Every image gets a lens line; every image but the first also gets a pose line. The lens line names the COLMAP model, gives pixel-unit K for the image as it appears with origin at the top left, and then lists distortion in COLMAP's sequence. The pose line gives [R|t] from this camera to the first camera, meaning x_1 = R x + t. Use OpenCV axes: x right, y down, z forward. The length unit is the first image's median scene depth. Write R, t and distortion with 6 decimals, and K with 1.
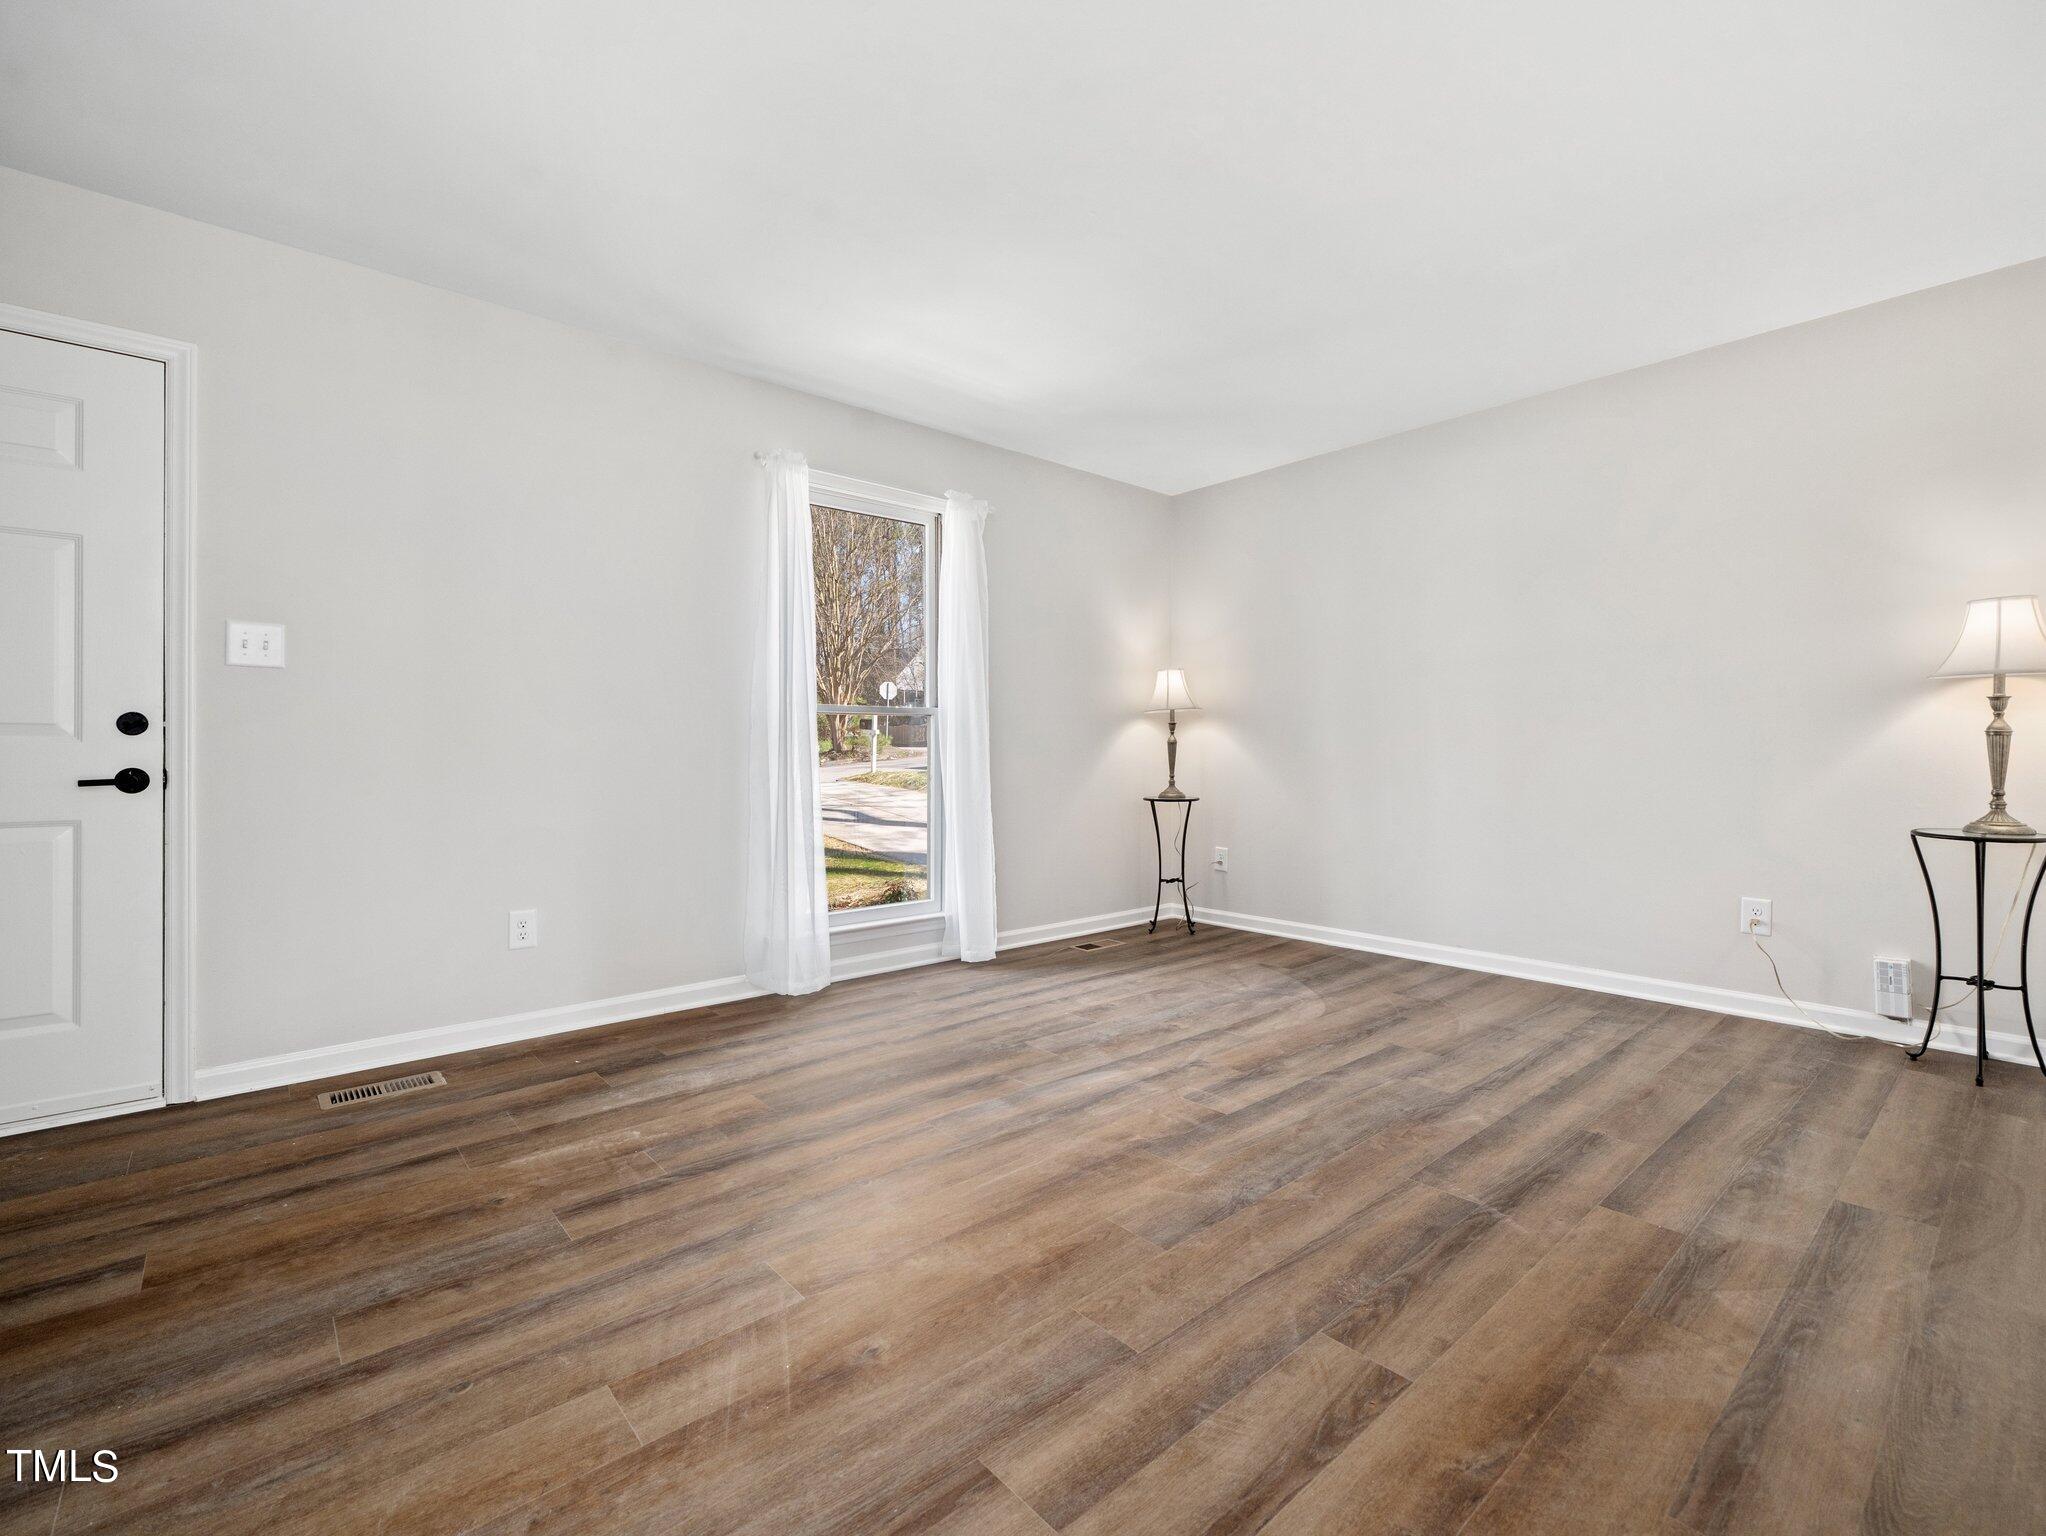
lens RADIAL K [[925.7, 0, 1017.9], [0, 925.7, 760.1], [0, 0, 1]] dist [0.004432, 0.000493]
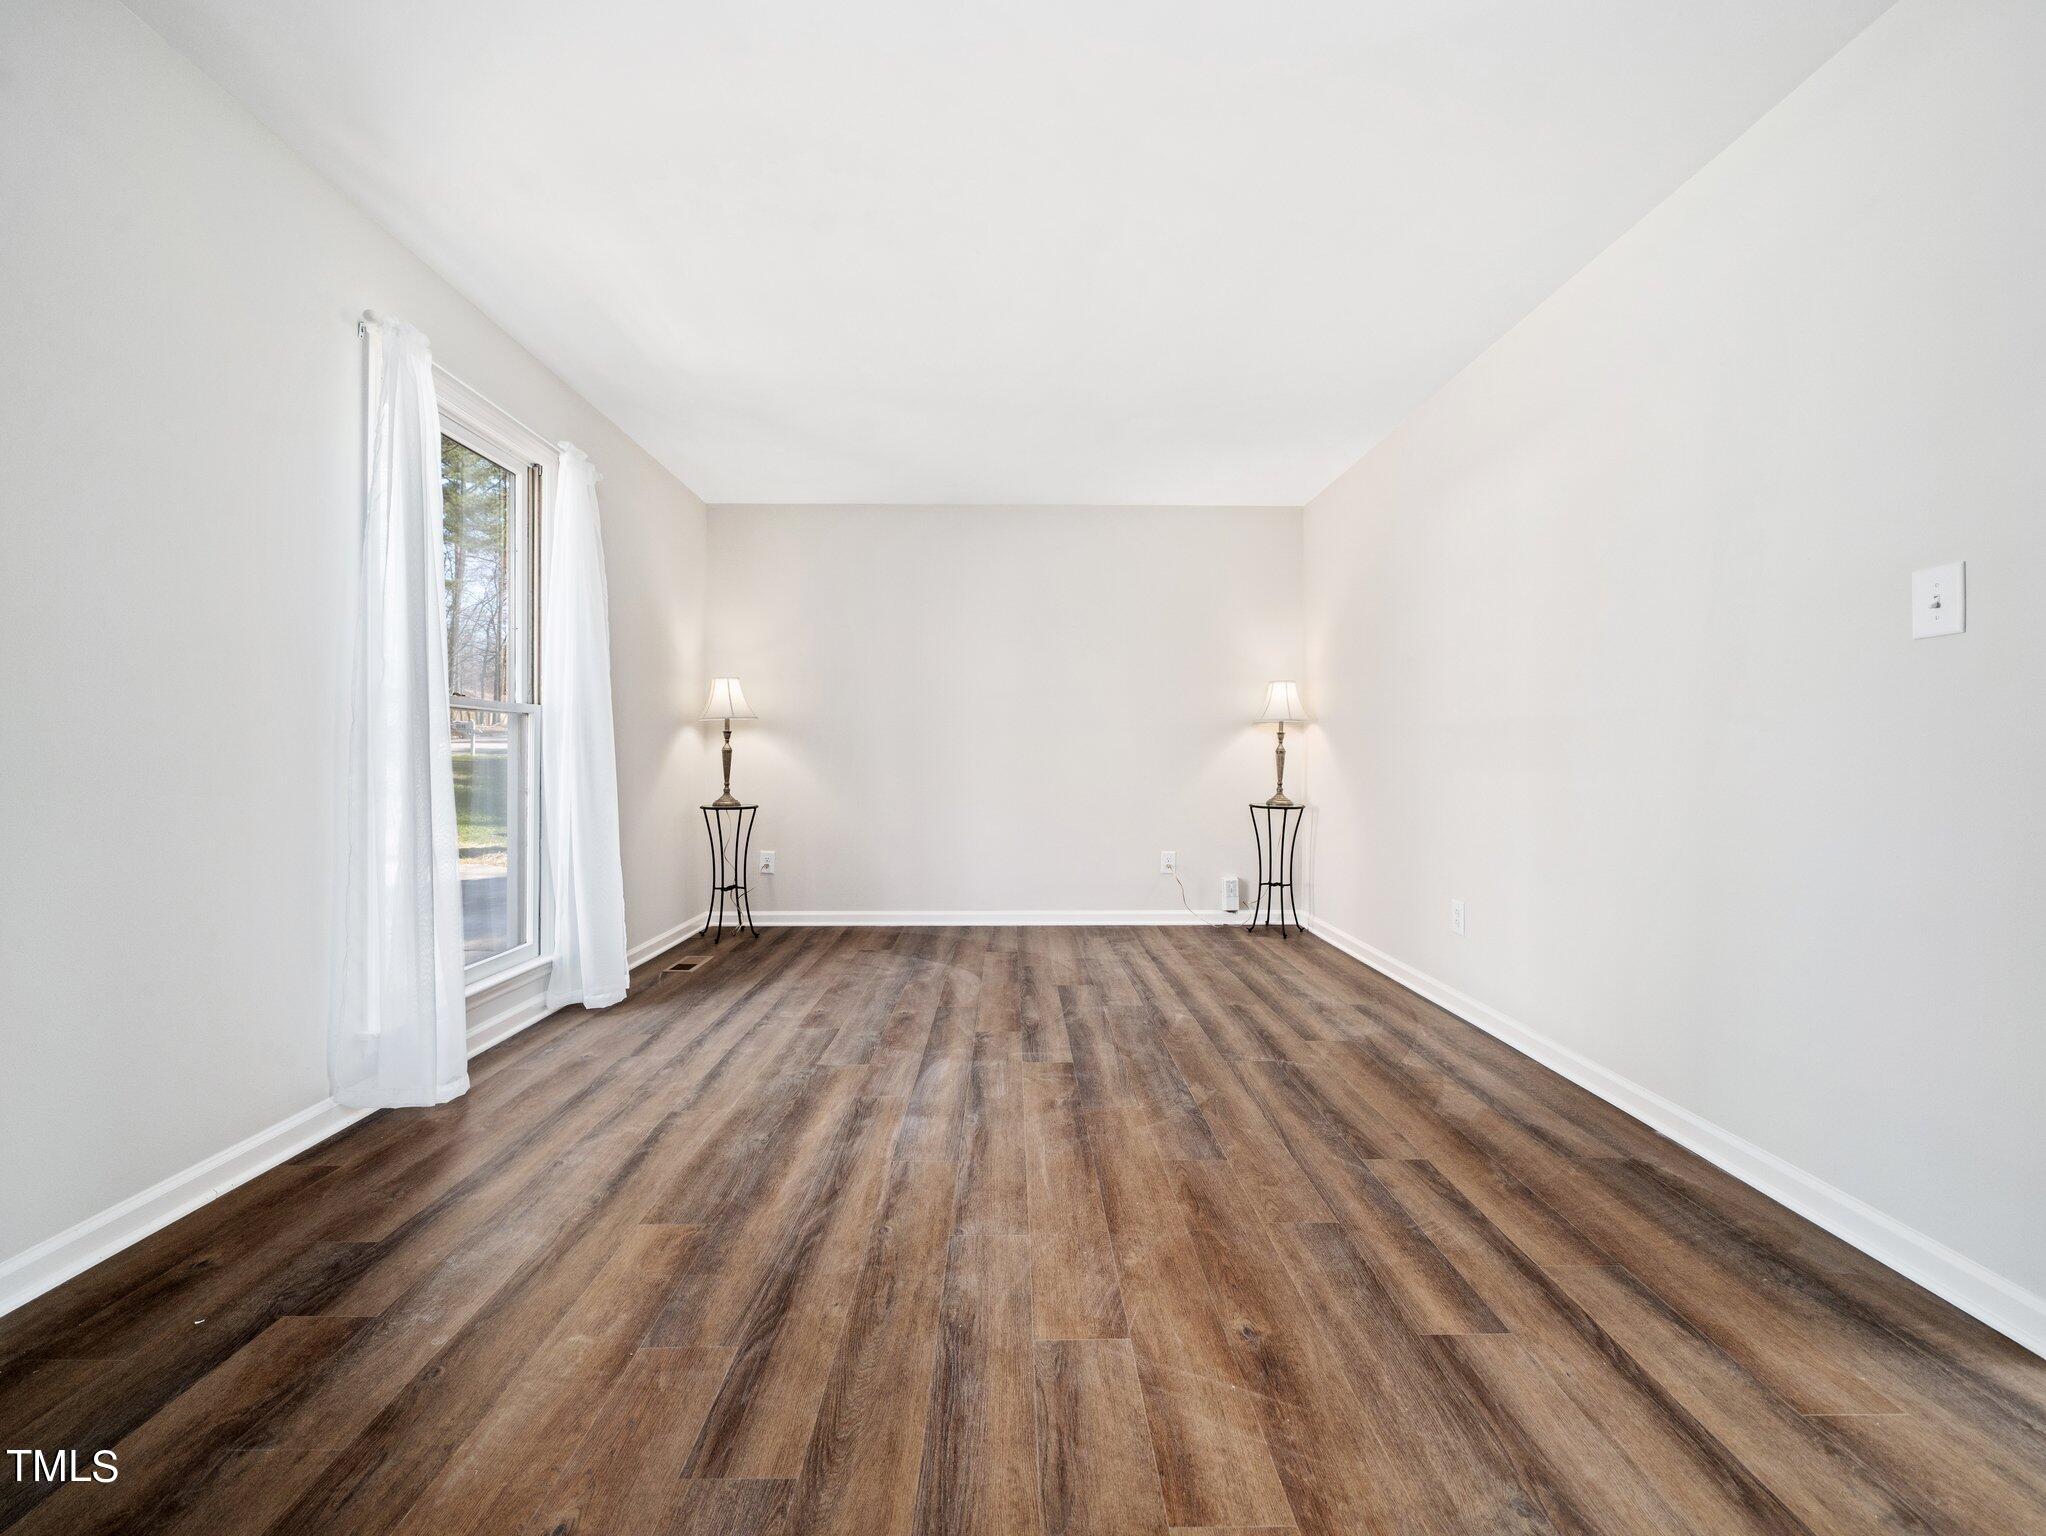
lens RADIAL K [[821.6, 0, 1026.2], [0, 821.6, 766.1], [0, 0, 1]] dist [0.001401, -0.000659]
pose [[0.635556, -0.001123, 0.772054, -0.587453], [0.003370, 0.999993, -0.001320, 0.000164], [-0.772048, 0.003441, 0.635555, 0.343089]]
